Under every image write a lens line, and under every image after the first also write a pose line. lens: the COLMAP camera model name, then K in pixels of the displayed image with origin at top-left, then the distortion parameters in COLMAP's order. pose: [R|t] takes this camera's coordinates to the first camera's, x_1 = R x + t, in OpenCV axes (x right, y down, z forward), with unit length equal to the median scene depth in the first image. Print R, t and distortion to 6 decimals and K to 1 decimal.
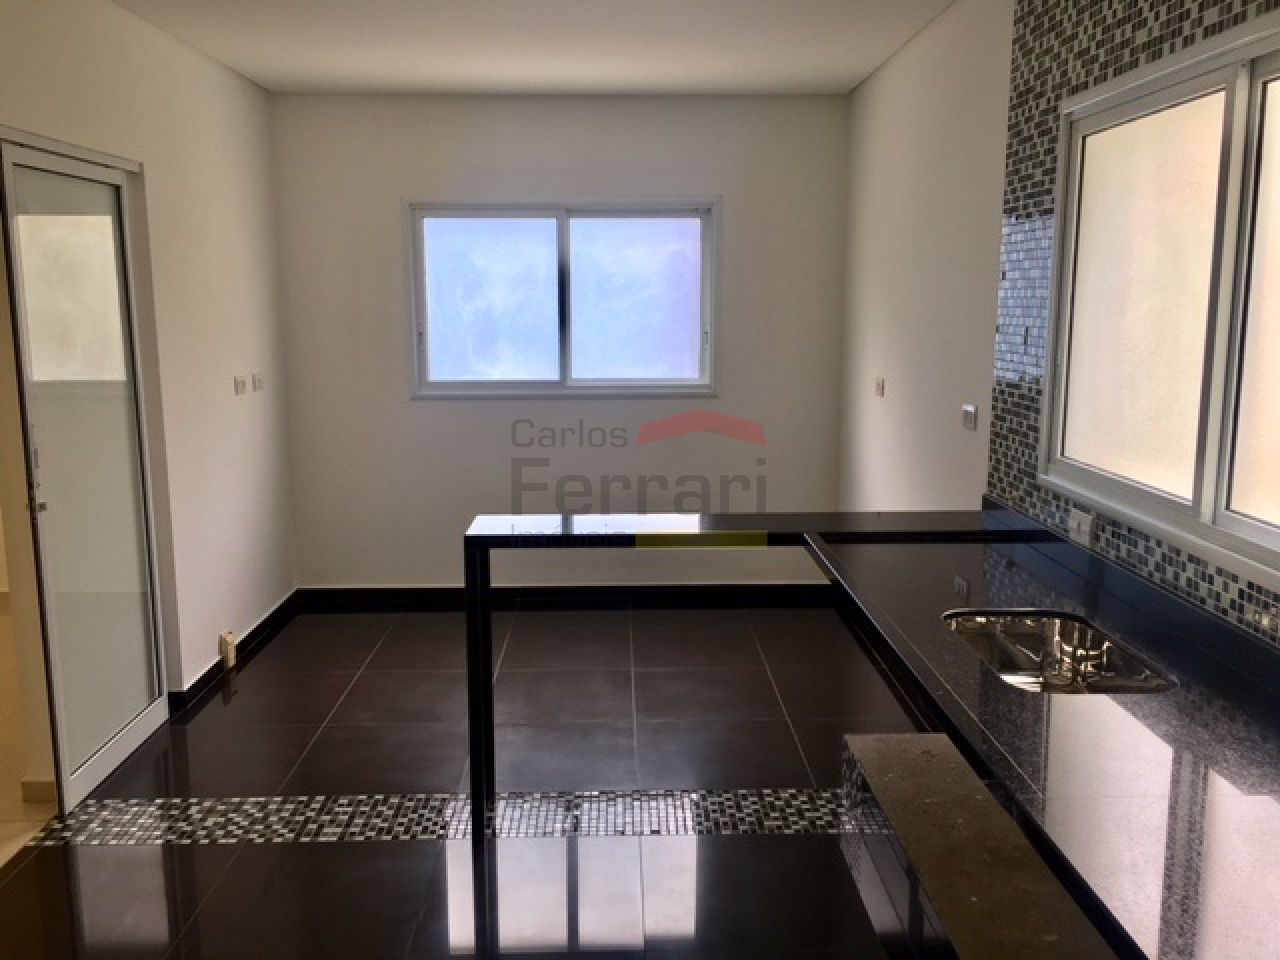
lens RADIAL K [[1091.6, 0, 641.3], [0, 1091.6, 478.5], [0, 0, 1]] dist [0.072656, -0.091075]
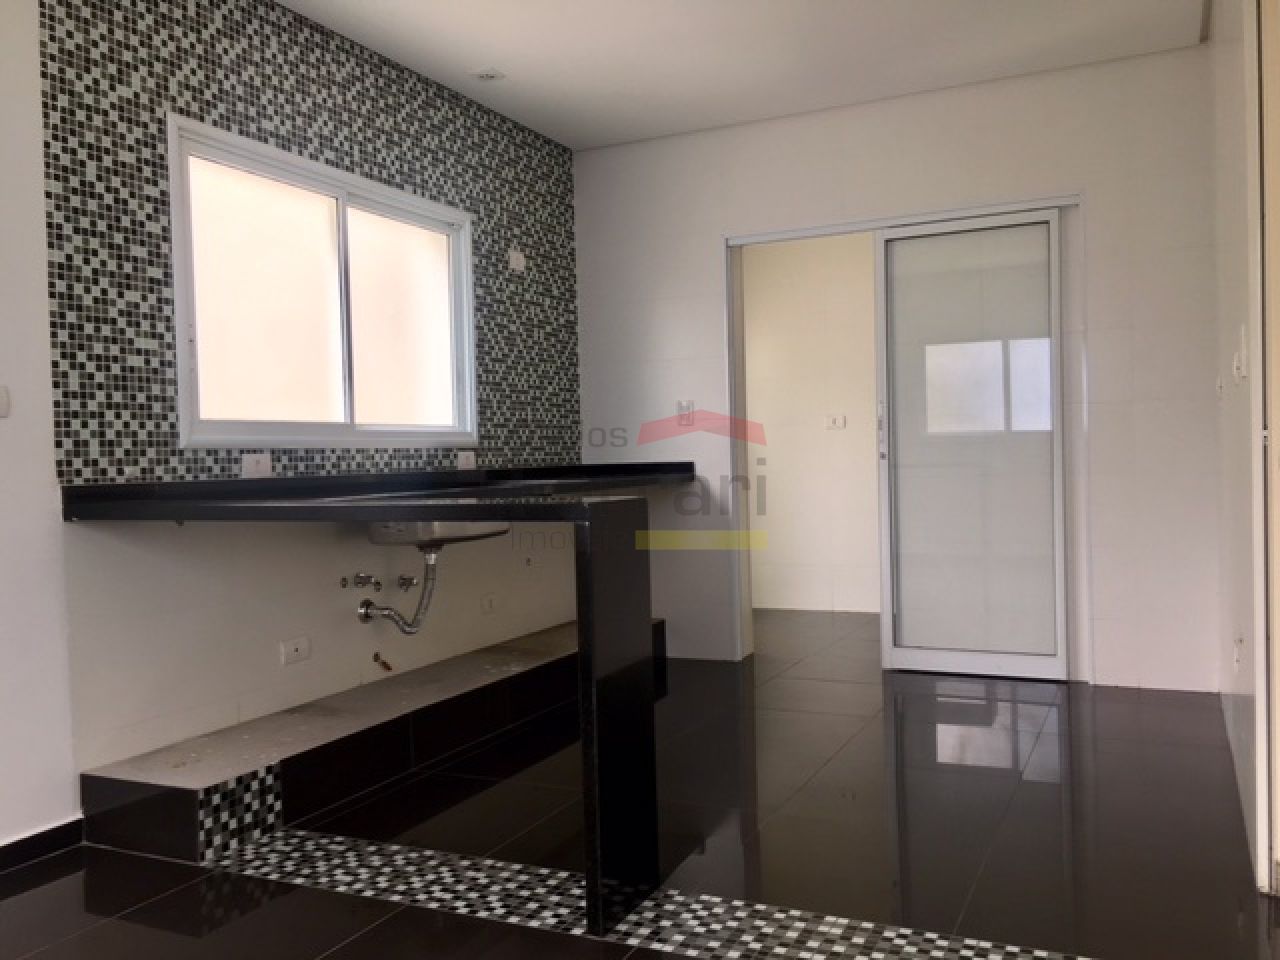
lens RADIAL K [[1091.6, 0, 640.2], [0, 1091.6, 480.9], [0, 0, 1]] dist [0.072656, -0.091075]
pose [[-0.892874, 0.016647, 0.449999, -0.492476], [0.103205, 0.980282, 0.168511, -0.091705], [-0.438320, 0.196901, -0.876986, 1.611445]]
